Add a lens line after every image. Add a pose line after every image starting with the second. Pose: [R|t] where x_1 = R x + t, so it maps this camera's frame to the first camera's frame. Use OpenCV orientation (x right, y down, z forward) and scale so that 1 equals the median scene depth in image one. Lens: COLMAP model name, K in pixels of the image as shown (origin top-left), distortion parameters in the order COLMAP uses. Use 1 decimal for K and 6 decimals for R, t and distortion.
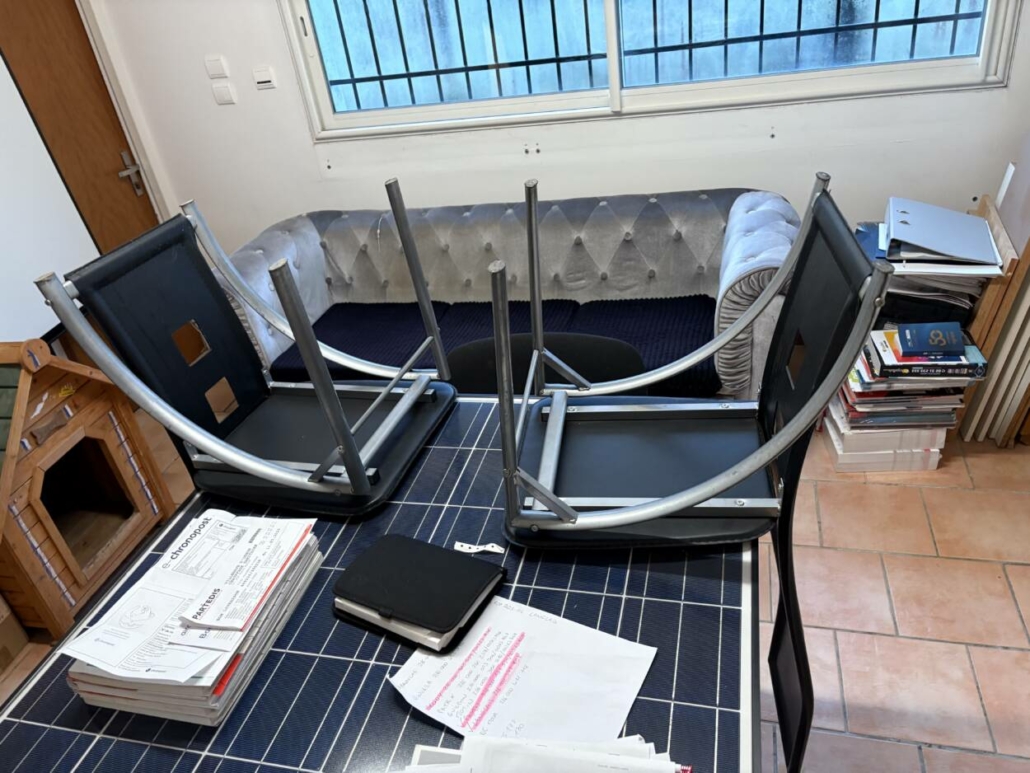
lens RADIAL K [[803.0, 0, 517.1], [0, 803.0, 392.8], [0, 0, 1]] dist [0.052556, -0.015586]
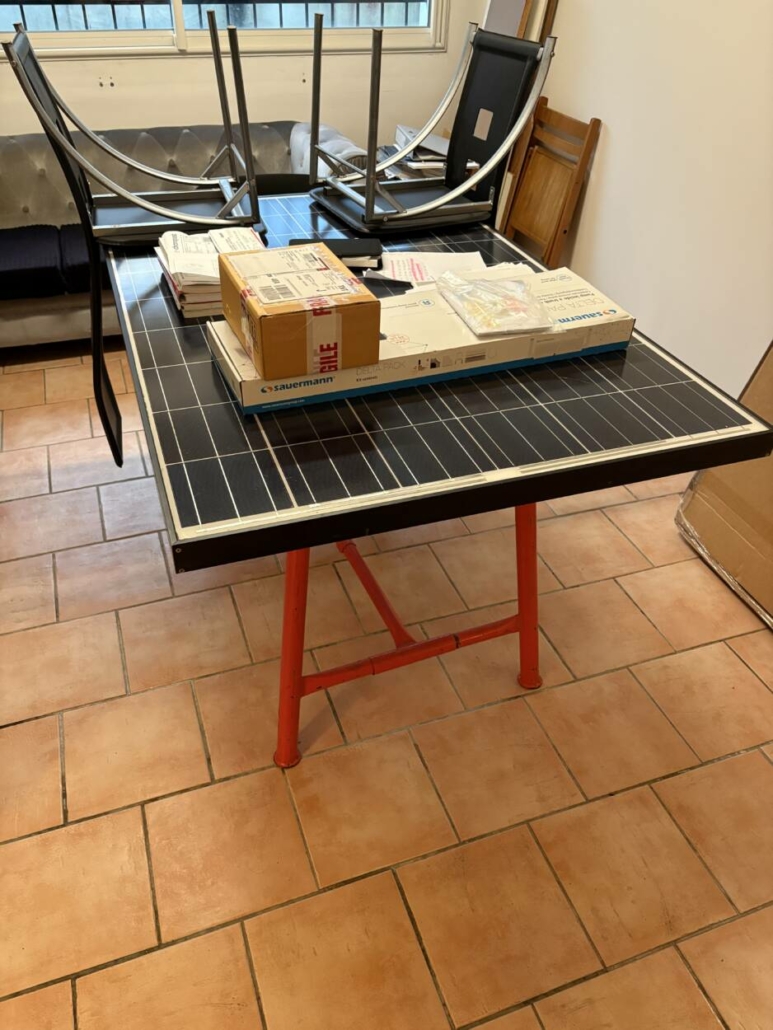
lens RADIAL K [[803.0, 0, 387.9], [0, 803.0, 511.4], [0, 0, 1]] dist [0.052556, -0.015586]
pose [[0.821682, -0.206390, 0.531265, -0.413985], [0.171695, 0.978465, 0.114569, 0.236158], [-0.543470, -0.002923, 0.839423, -0.186559]]
